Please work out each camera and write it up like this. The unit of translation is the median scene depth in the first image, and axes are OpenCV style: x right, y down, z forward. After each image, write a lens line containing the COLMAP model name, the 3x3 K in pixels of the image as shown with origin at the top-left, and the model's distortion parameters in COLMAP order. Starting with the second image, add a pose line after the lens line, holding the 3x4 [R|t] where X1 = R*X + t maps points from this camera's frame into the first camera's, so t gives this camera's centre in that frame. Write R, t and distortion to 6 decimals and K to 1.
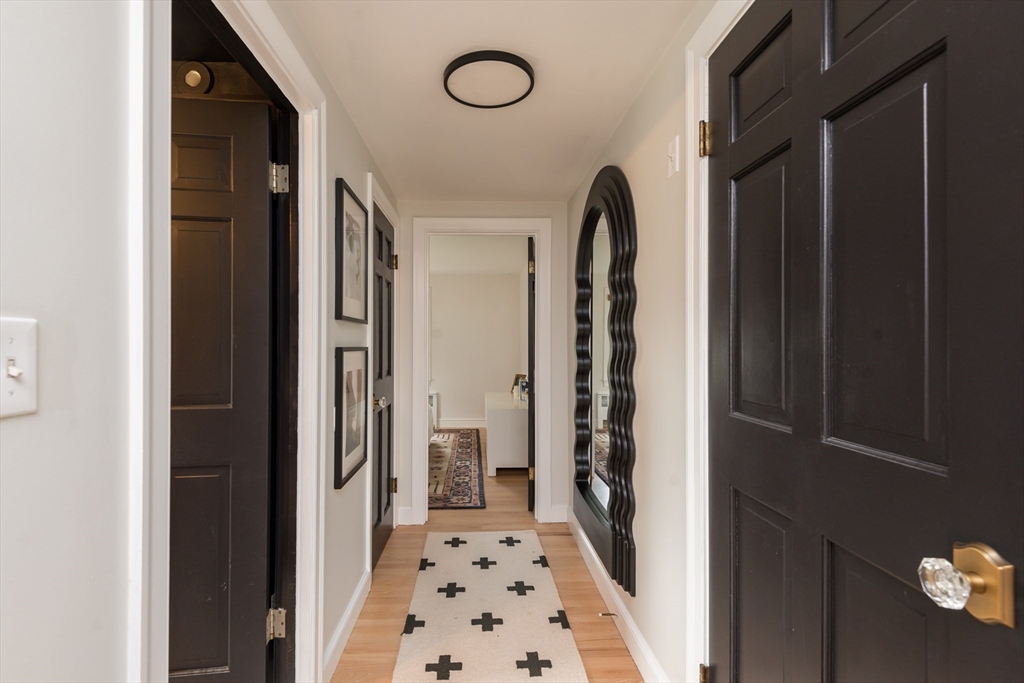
lens RADIAL K [[490.9, 0, 512.4], [0, 490.9, 341.4], [0, 0, 1]] dist [0.001198, 0.000208]
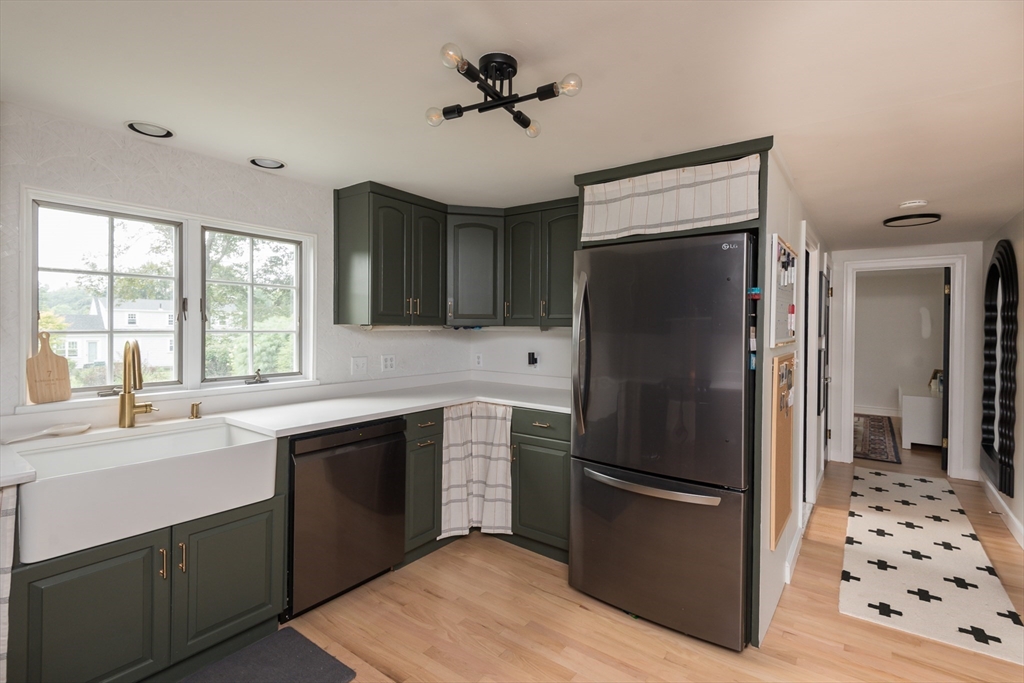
lens RADIAL K [[490.9, 0, 518.6], [0, 490.9, 331.0], [0, 0, 1]] dist [0.001198, 0.000208]
pose [[0.761222, 0.008298, -0.648438, 0.019347], [-0.002539, 0.999949, 0.009815, -0.047239], [0.648487, -0.005825, 0.761204, -0.757187]]
